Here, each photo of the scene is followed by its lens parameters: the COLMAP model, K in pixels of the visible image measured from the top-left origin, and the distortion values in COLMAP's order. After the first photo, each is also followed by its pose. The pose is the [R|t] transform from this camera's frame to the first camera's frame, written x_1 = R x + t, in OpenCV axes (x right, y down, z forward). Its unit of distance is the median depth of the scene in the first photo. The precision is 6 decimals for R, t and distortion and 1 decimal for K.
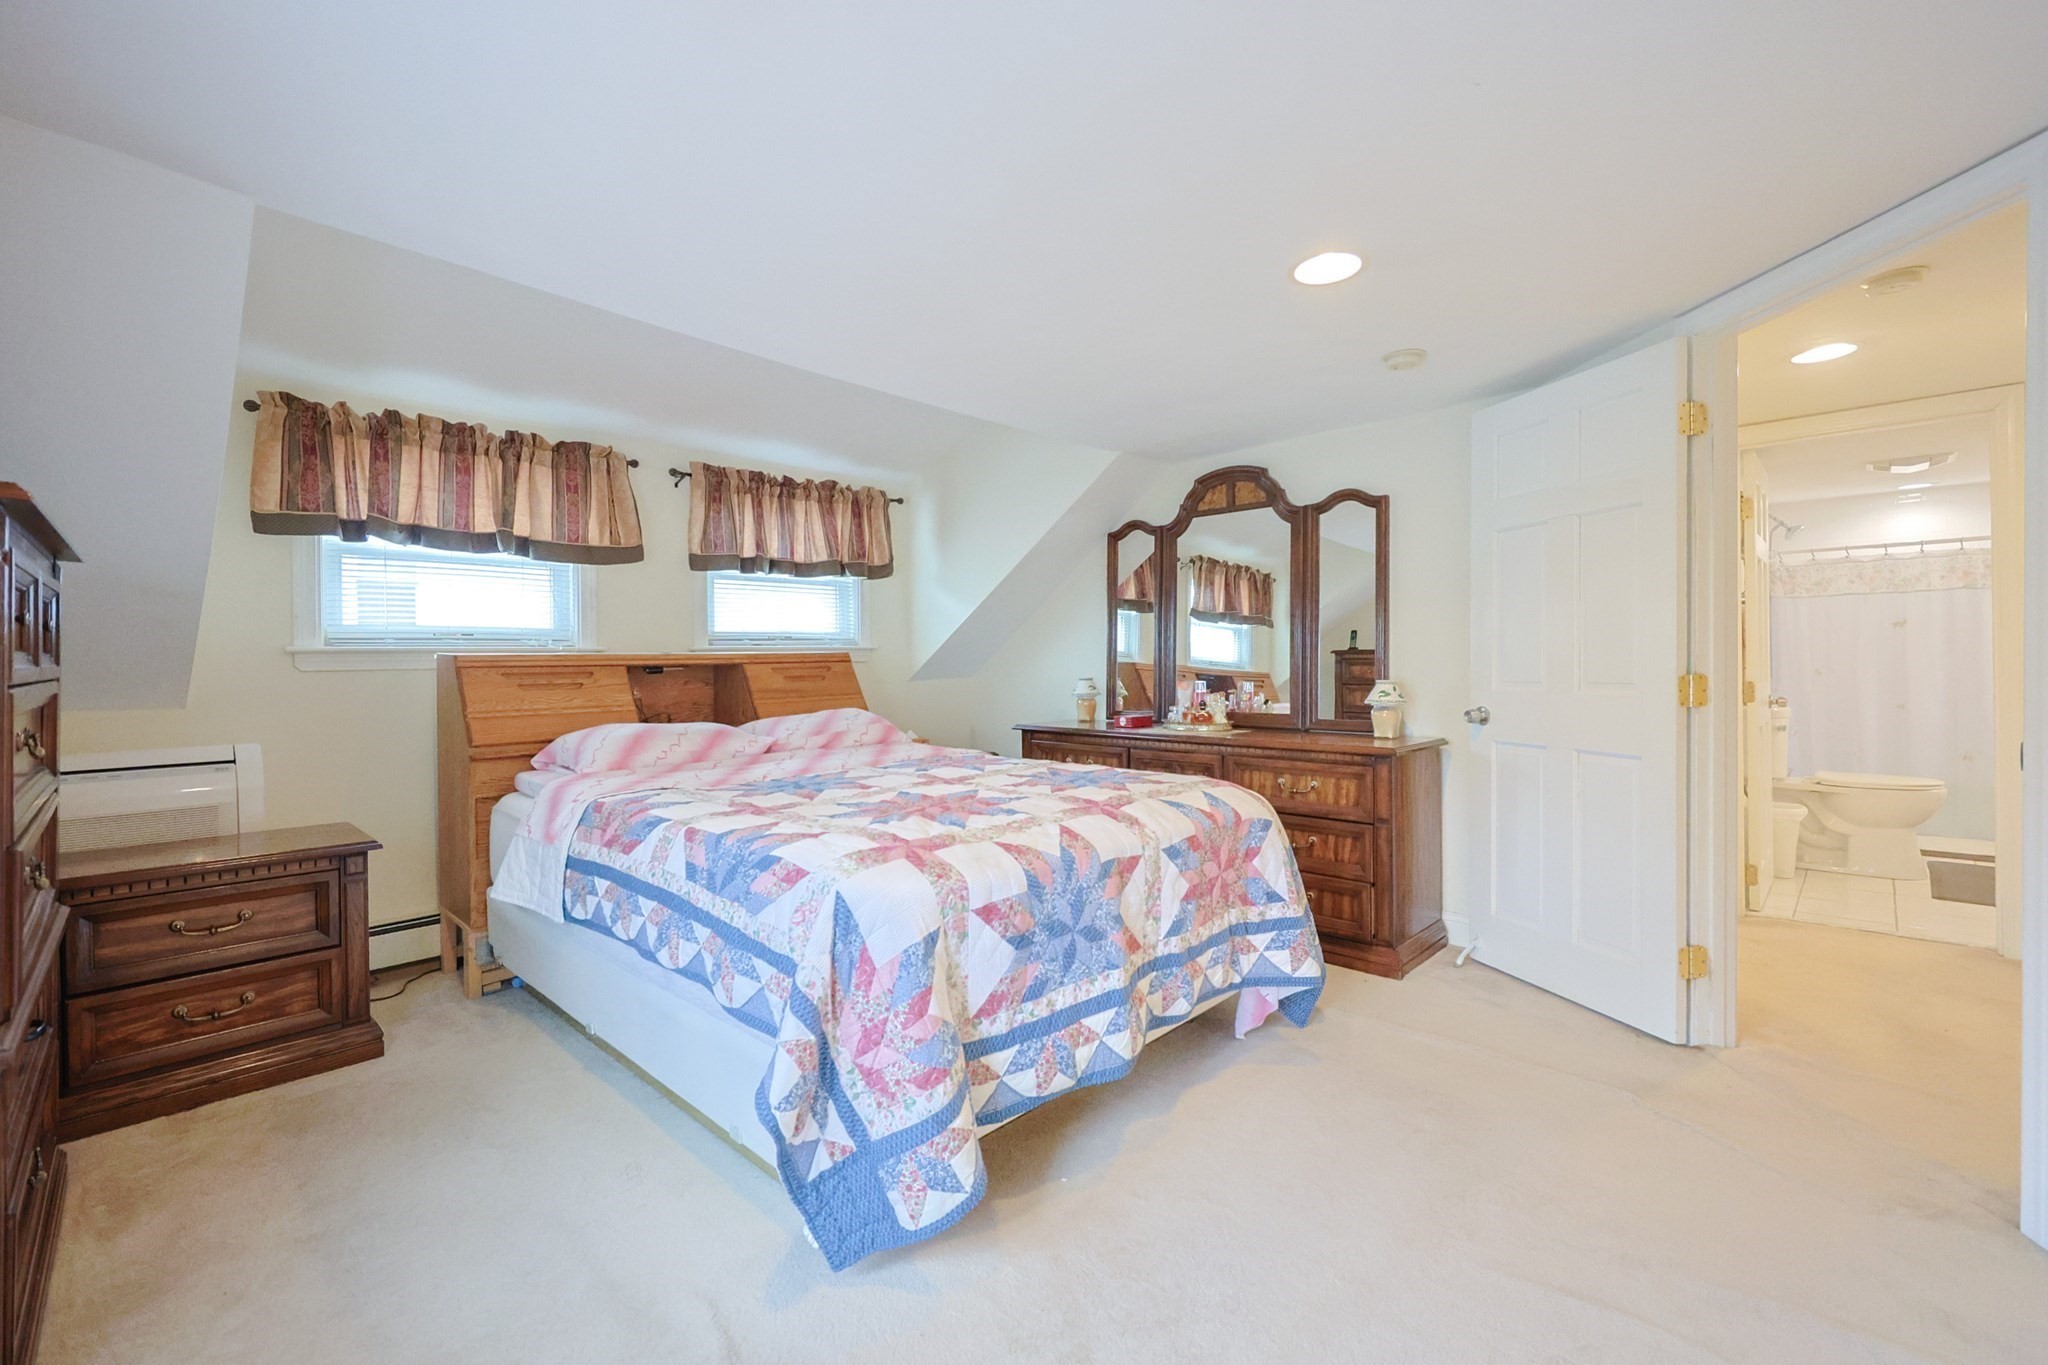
lens RADIAL K [[871.2, 0, 1025.4], [0, 871.2, 668.2], [0, 0, 1]] dist [-0.000357, -0.000162]
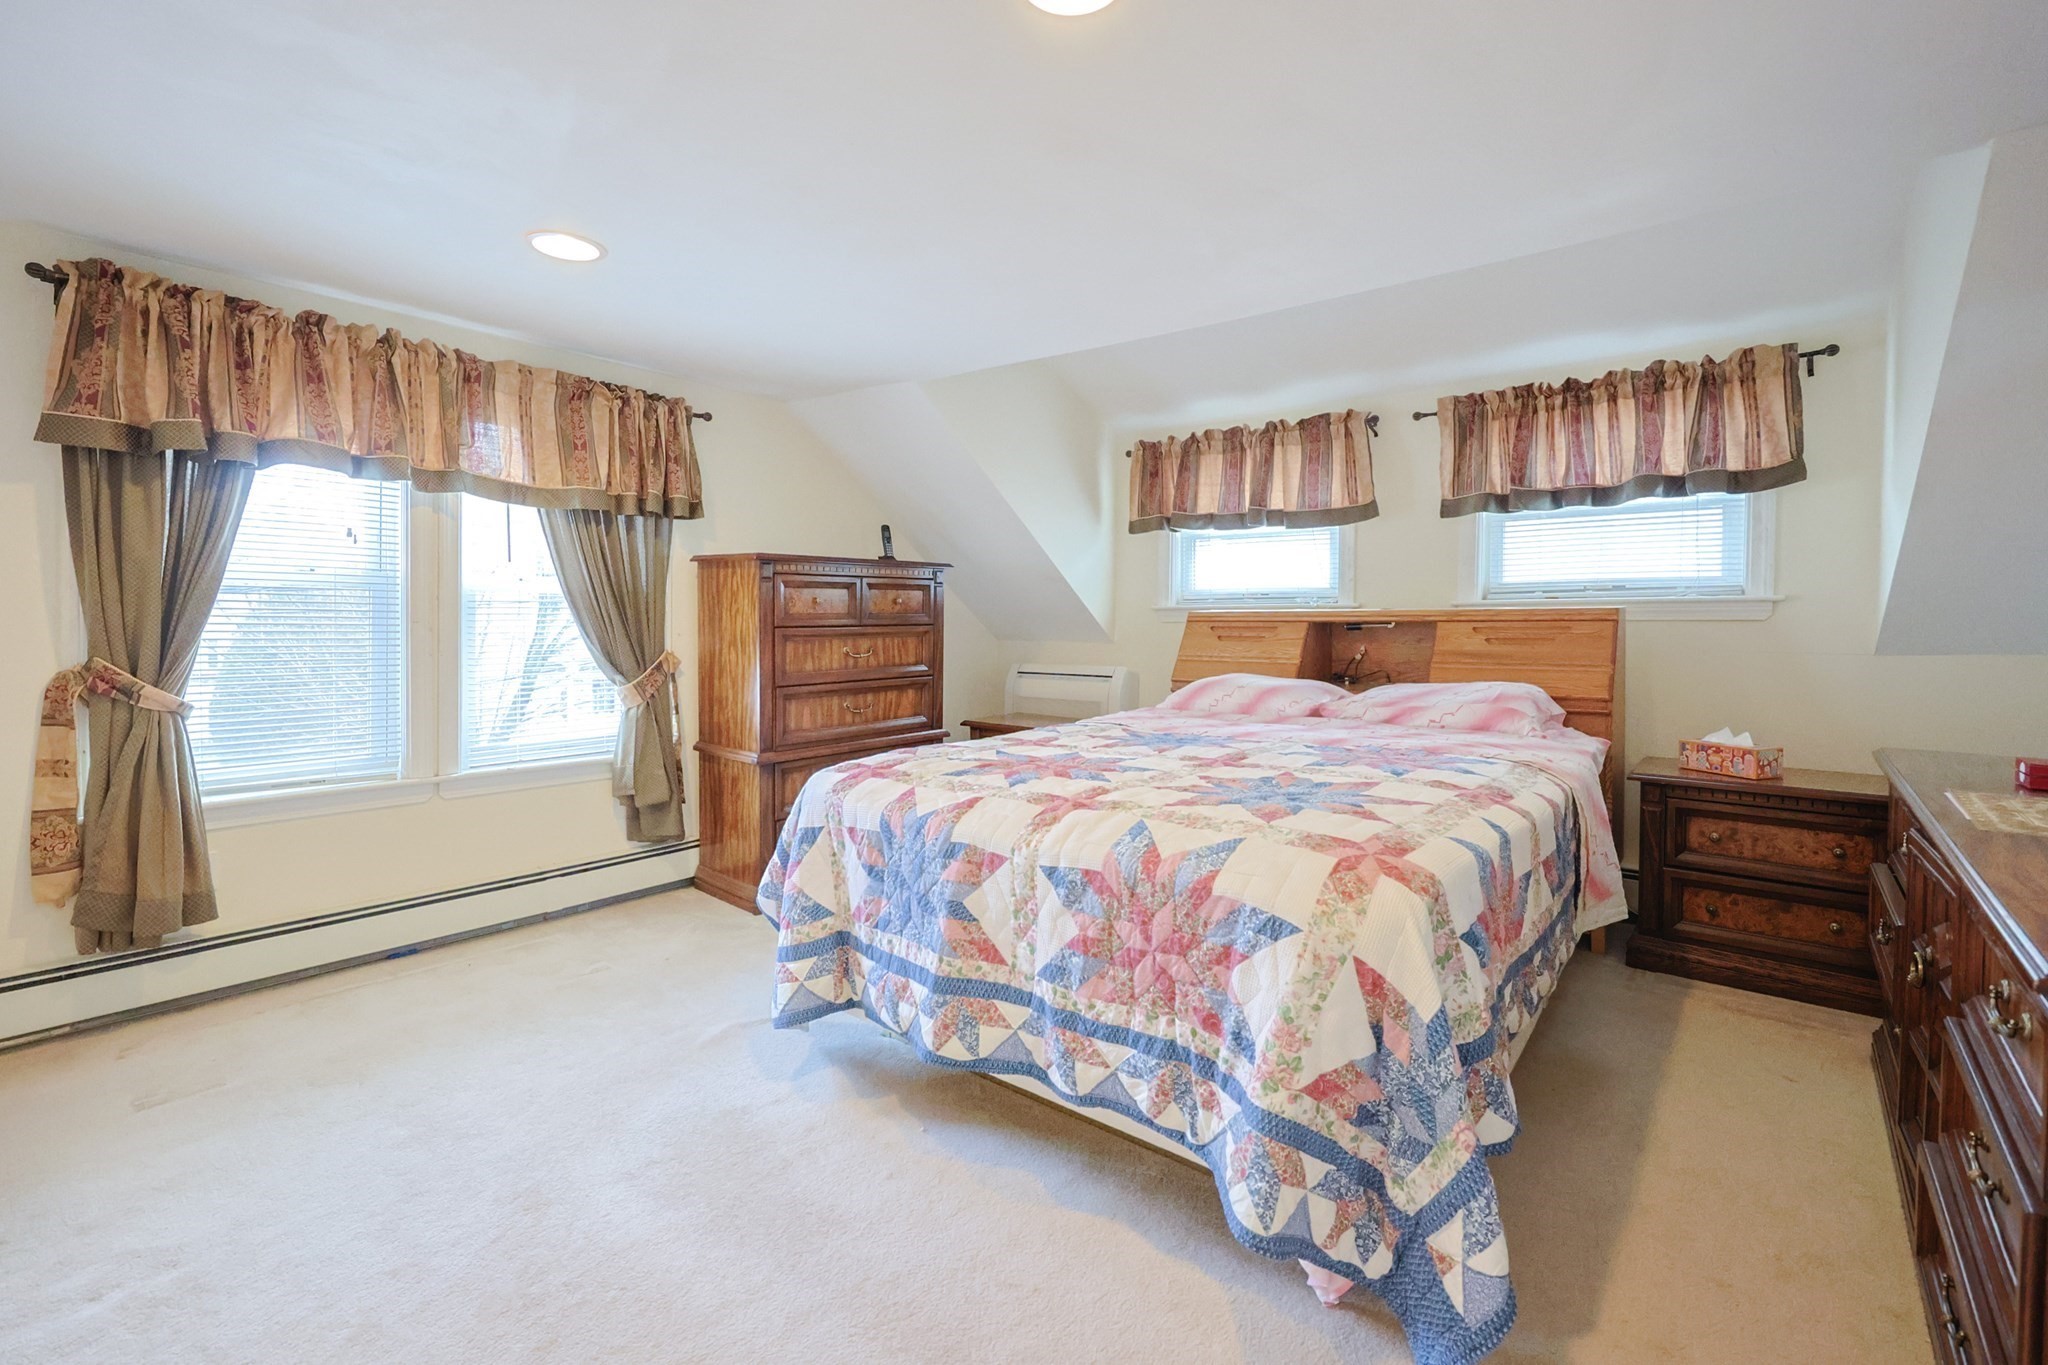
lens RADIAL K [[883.6, 0, 1024.6], [0, 883.6, 649.2], [0, 0, 1]] dist [-0.000254, -0.000001]
pose [[0.078210, 0.047171, -0.995820, 0.590777], [-0.008802, 0.998874, 0.046625, -0.016790], [0.996898, 0.005119, 0.078538, 0.571779]]
